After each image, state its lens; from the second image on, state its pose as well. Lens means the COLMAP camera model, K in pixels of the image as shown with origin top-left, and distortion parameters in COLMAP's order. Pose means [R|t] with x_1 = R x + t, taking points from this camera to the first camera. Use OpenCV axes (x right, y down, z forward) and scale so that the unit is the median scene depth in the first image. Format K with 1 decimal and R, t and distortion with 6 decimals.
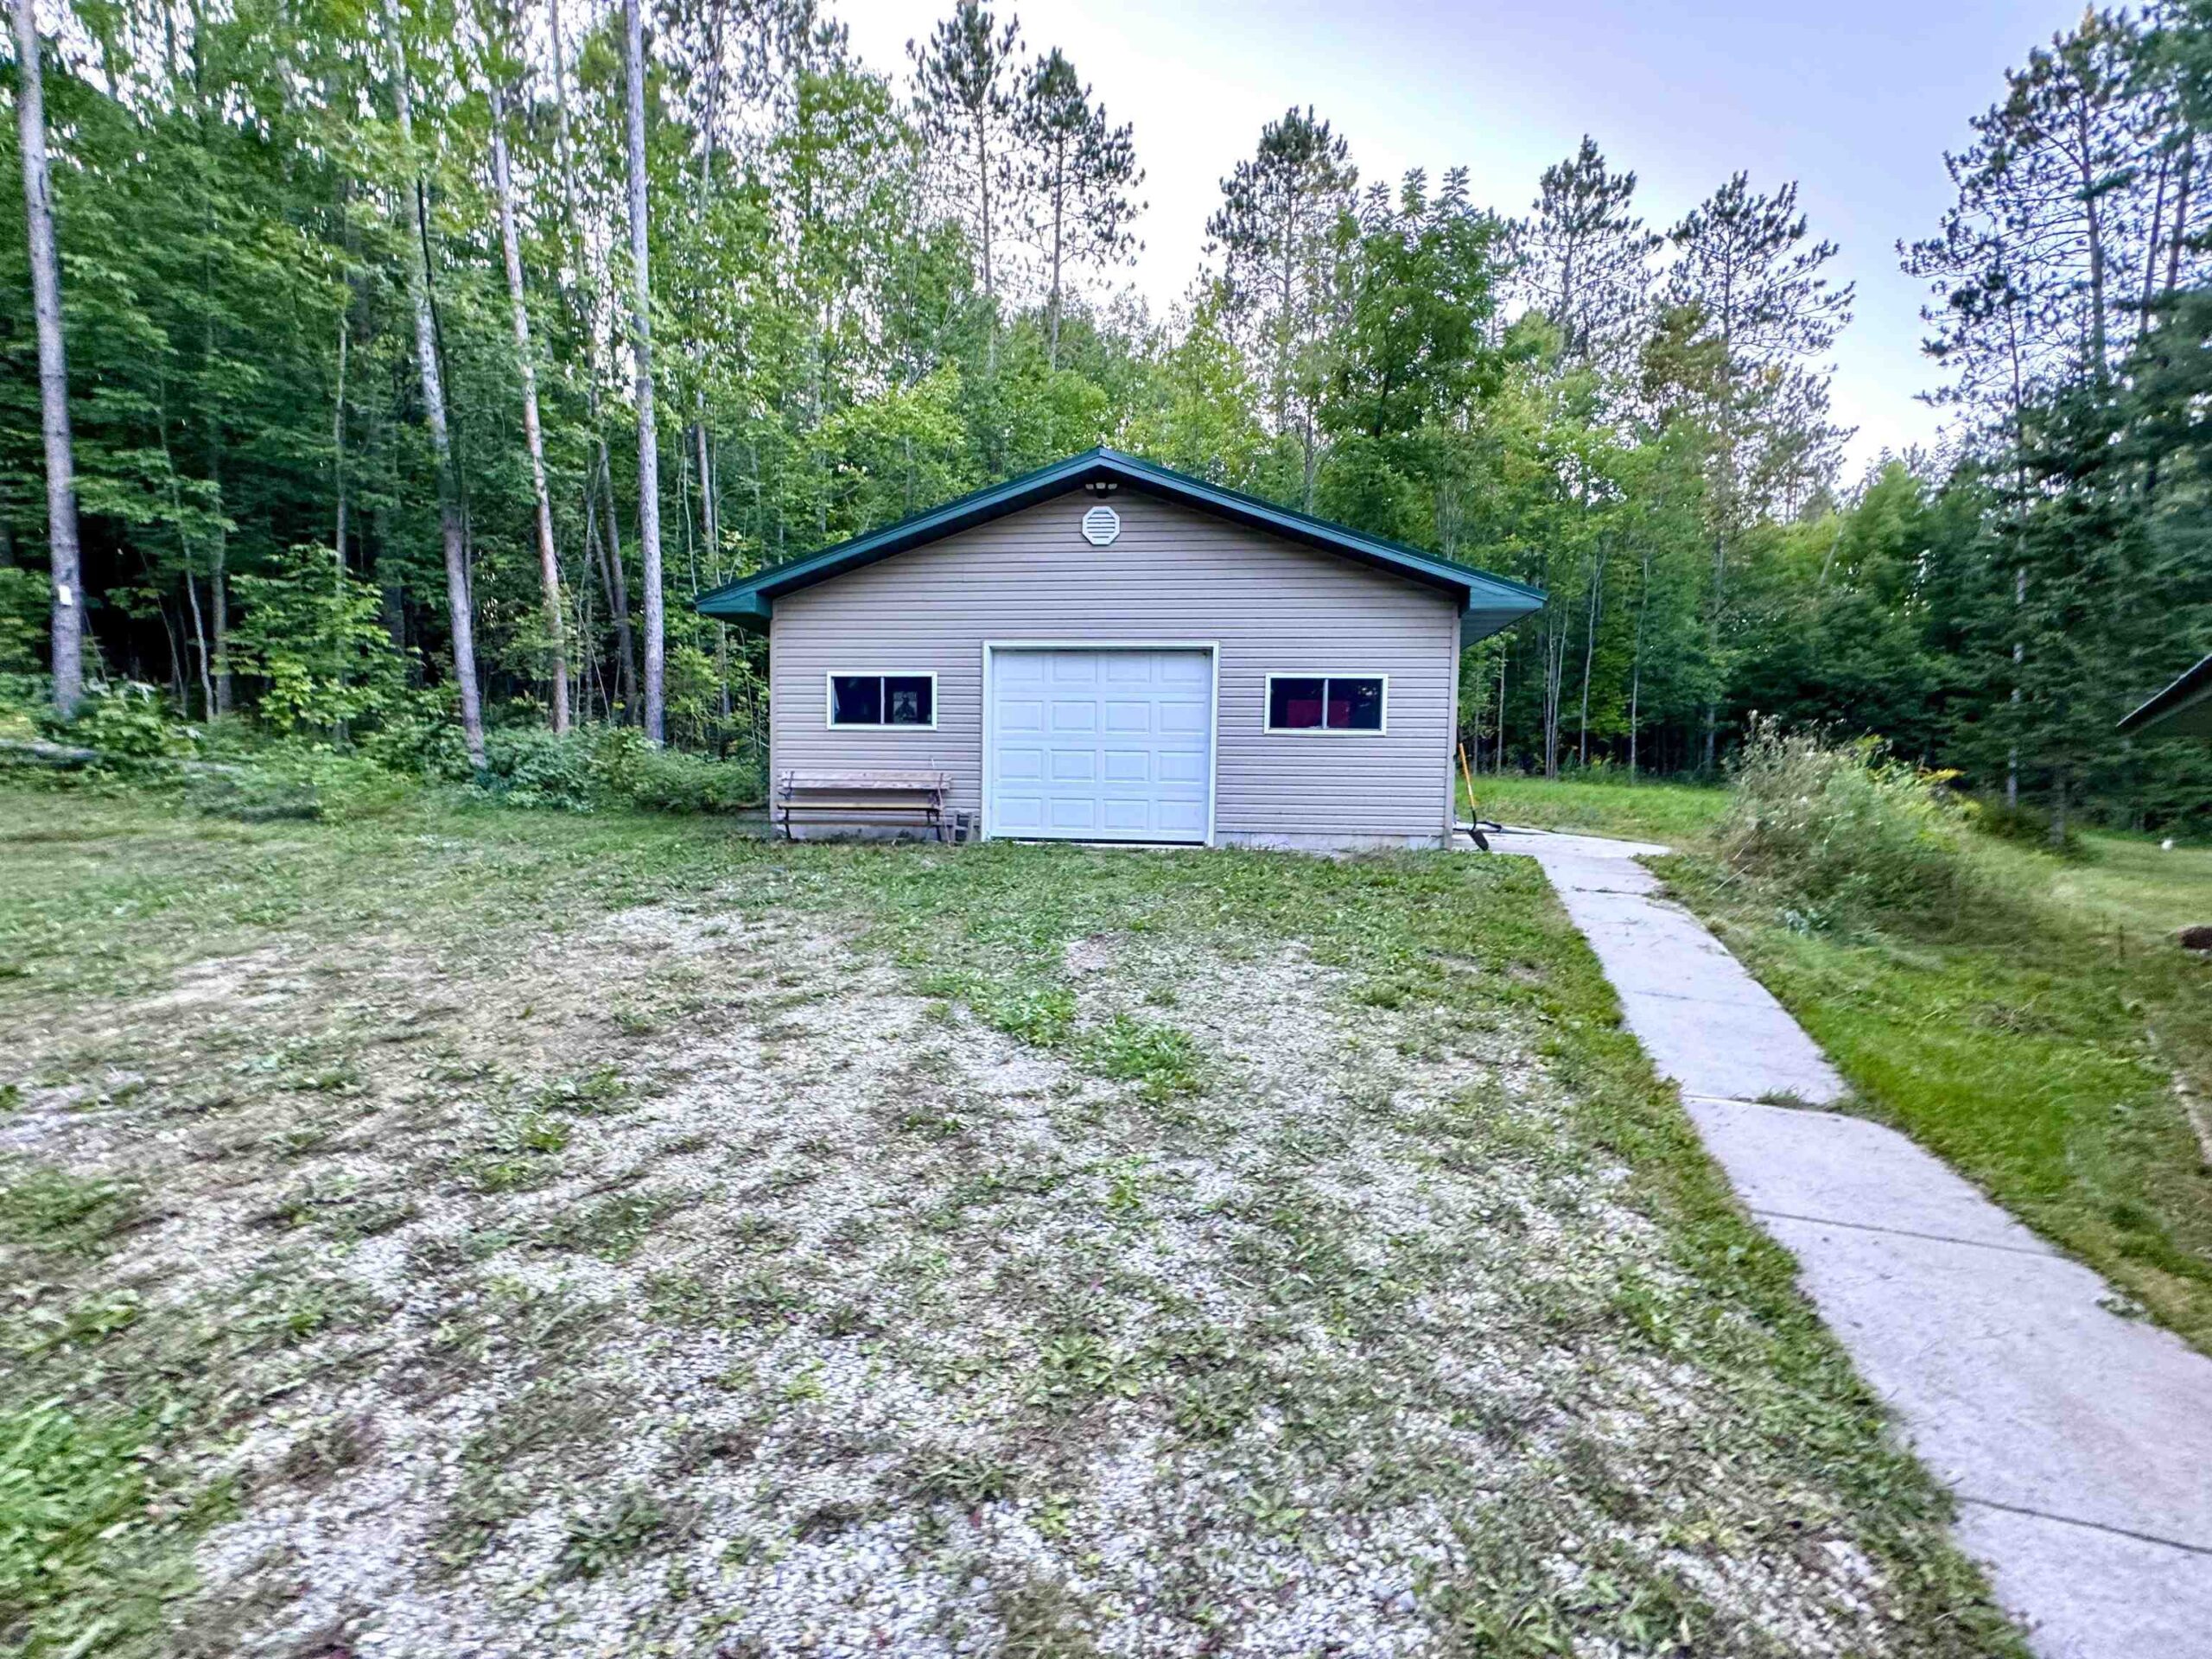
lens RADIAL K [[884.1, 0, 1103.8], [0, 884.1, 828.1], [0, 0, 1]] dist [-0.002127, 0.000464]
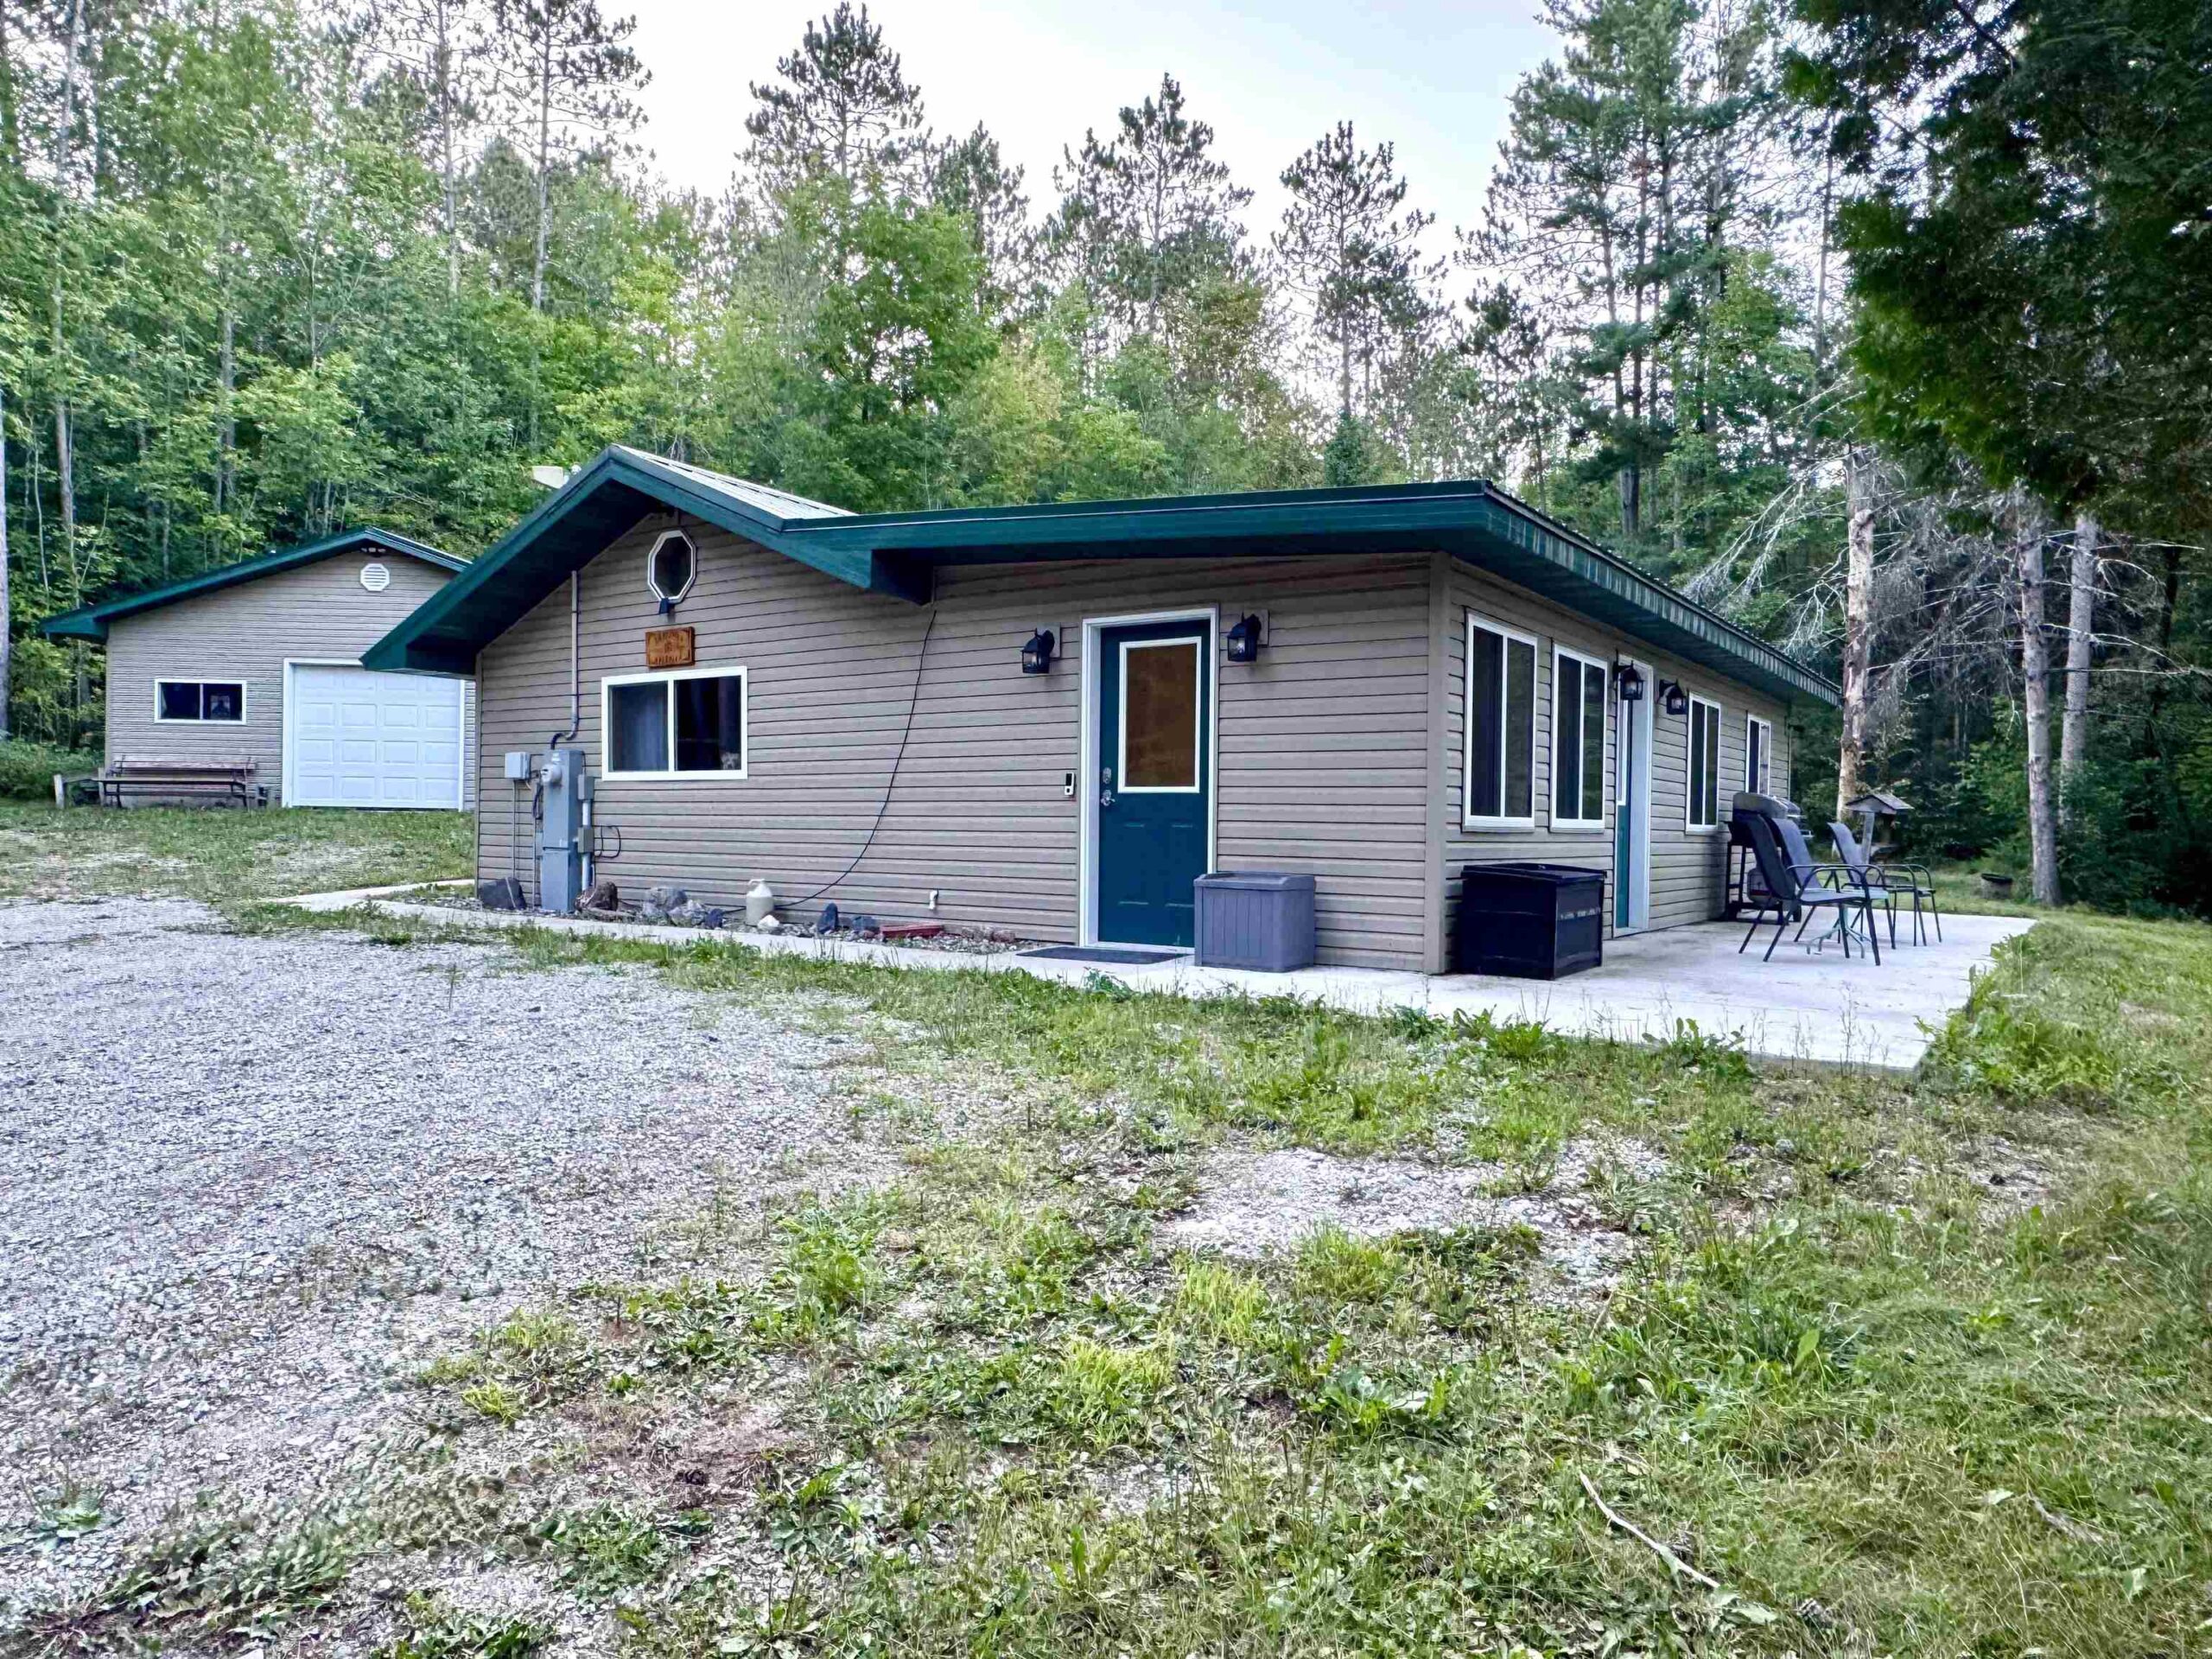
lens RADIAL K [[1441.0, 0, 1095.6], [0, 1441.0, 827.2], [0, 0, 1]] dist [-0.002966, 0.009221]
pose [[0.981890, -0.002689, 0.189431, 0.441820], [0.010222, 0.999195, -0.038801, 0.094496], [-0.189174, 0.040034, 0.981127, -0.915159]]
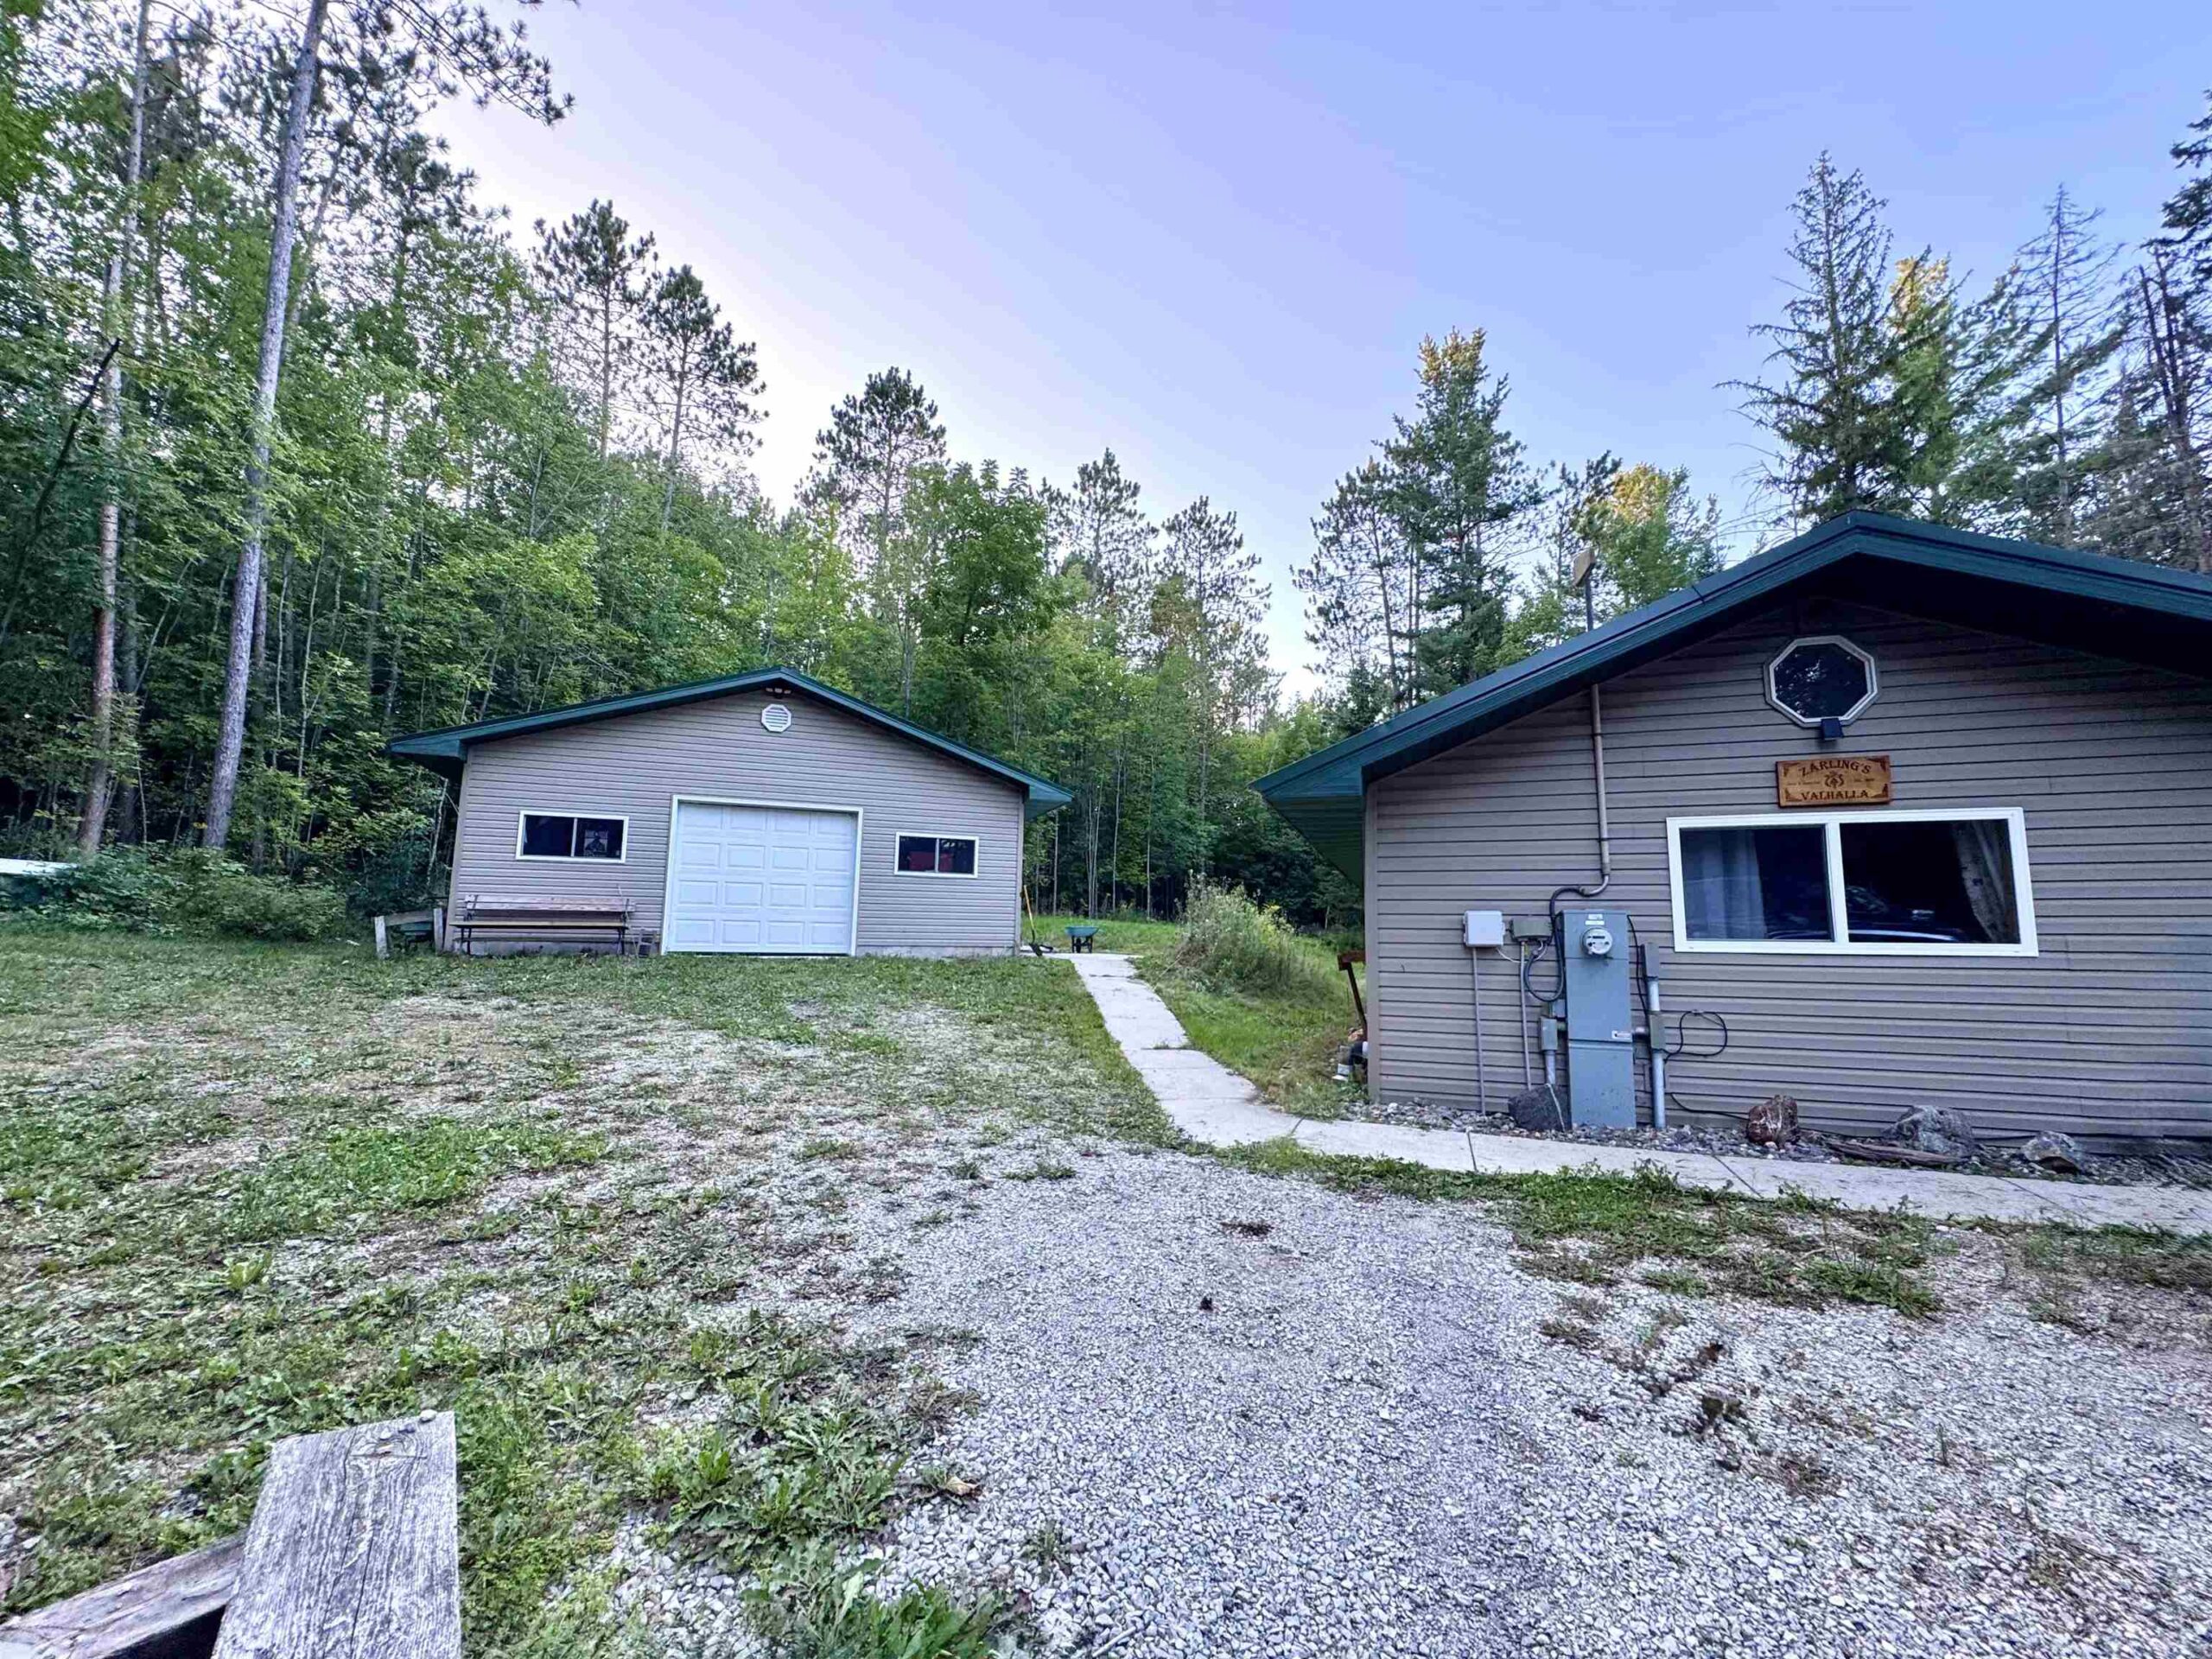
lens RADIAL K [[884.1, 0, 1103.3], [0, 884.1, 827.7], [0, 0, 1]] dist [-0.002127, 0.000464]
pose [[0.891531, 0.053469, 0.449792, -0.103668], [0.020962, 0.987074, -0.158886, 0.032956], [-0.452474, 0.151080, 0.878887, -0.260025]]
